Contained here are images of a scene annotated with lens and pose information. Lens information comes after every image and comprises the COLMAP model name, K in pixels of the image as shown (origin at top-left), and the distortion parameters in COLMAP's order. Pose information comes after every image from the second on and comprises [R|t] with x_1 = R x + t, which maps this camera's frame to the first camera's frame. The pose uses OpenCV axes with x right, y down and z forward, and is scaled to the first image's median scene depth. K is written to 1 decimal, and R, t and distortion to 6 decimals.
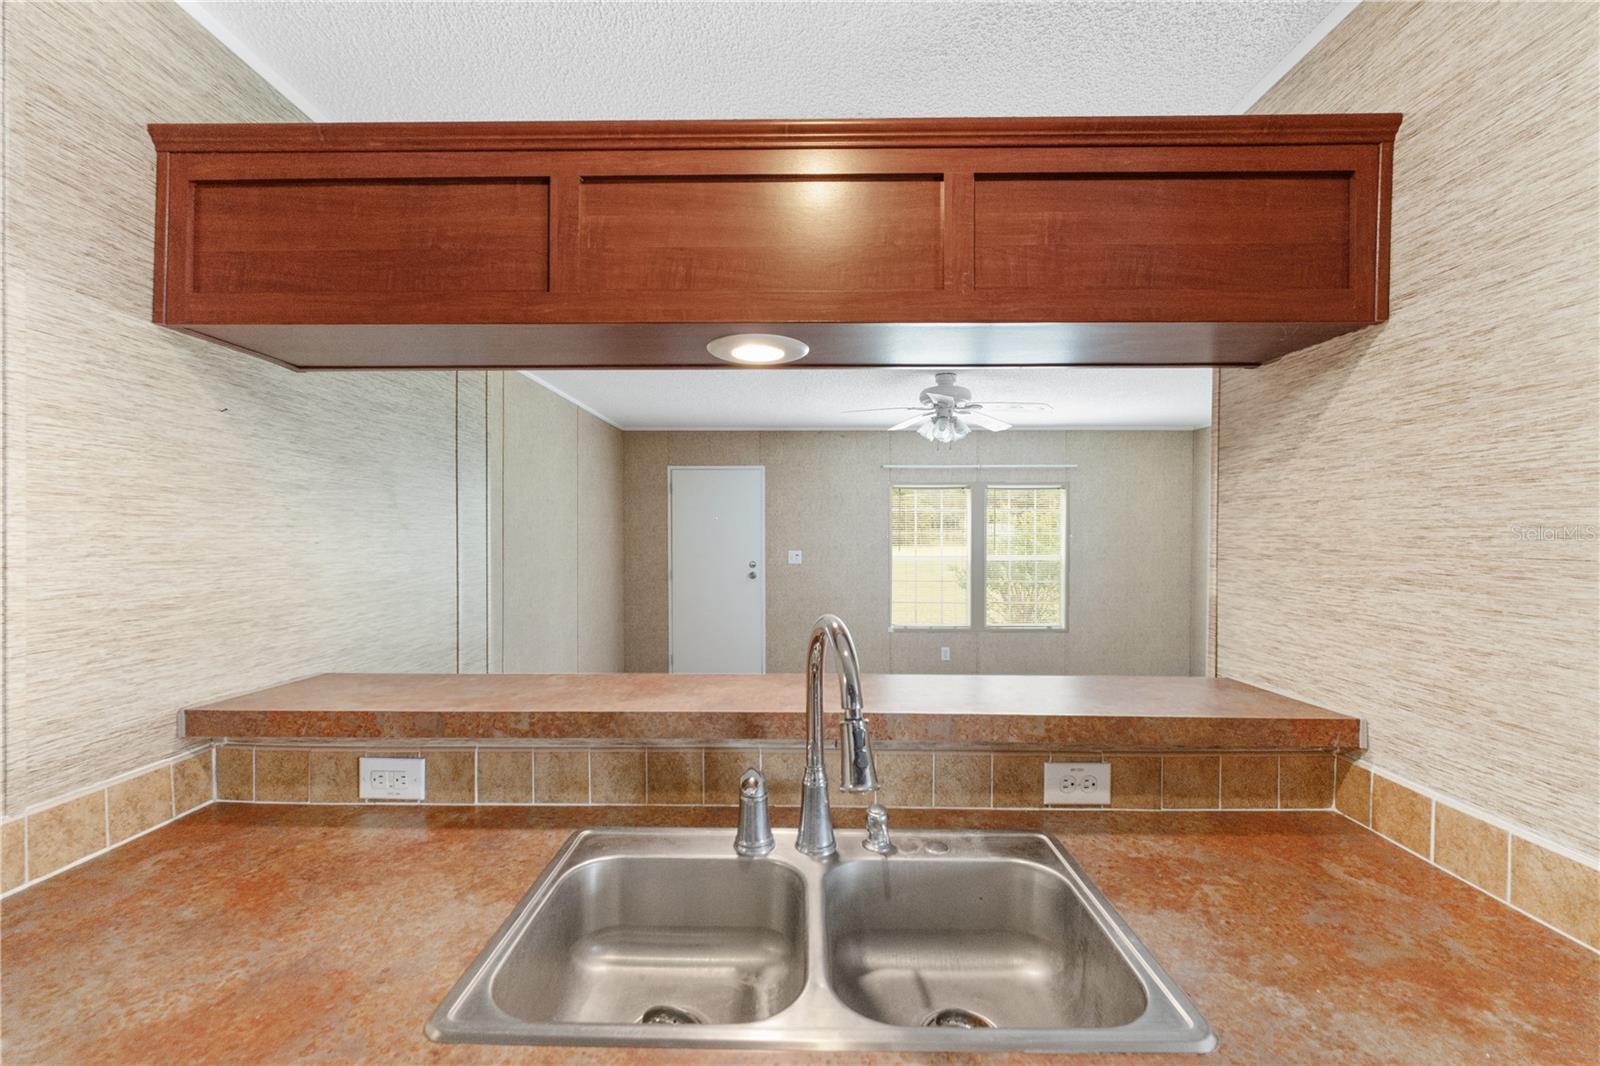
lens RADIAL K [[644.2, 0, 799.1], [0, 644.2, 542.8], [0, 0, 1]] dist [-0.002155, -0.000399]
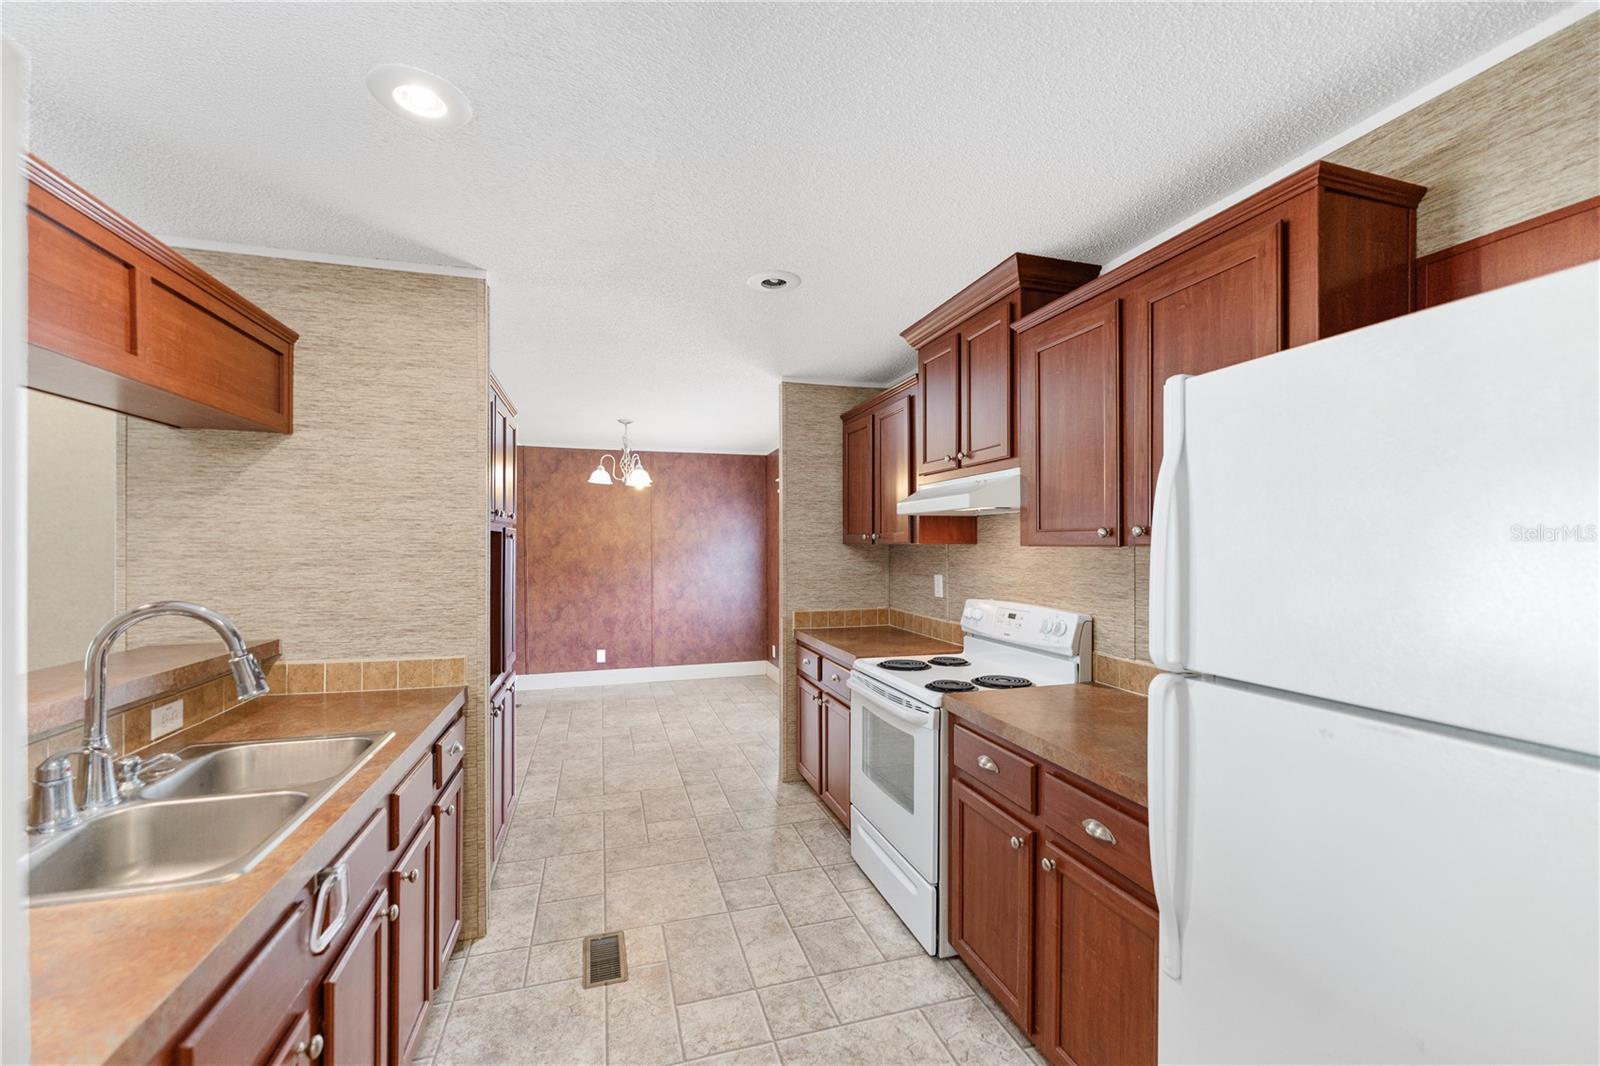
lens RADIAL K [[647.8, 0, 797.7], [0, 647.8, 536.3], [0, 0, 1]] dist [-0.000539, -0.000429]
pose [[-0.303530, 0.006518, 0.952800, -1.440293], [0.012141, 0.999922, -0.002973, -0.004774], [-0.952744, 0.010665, -0.303586, 0.118980]]
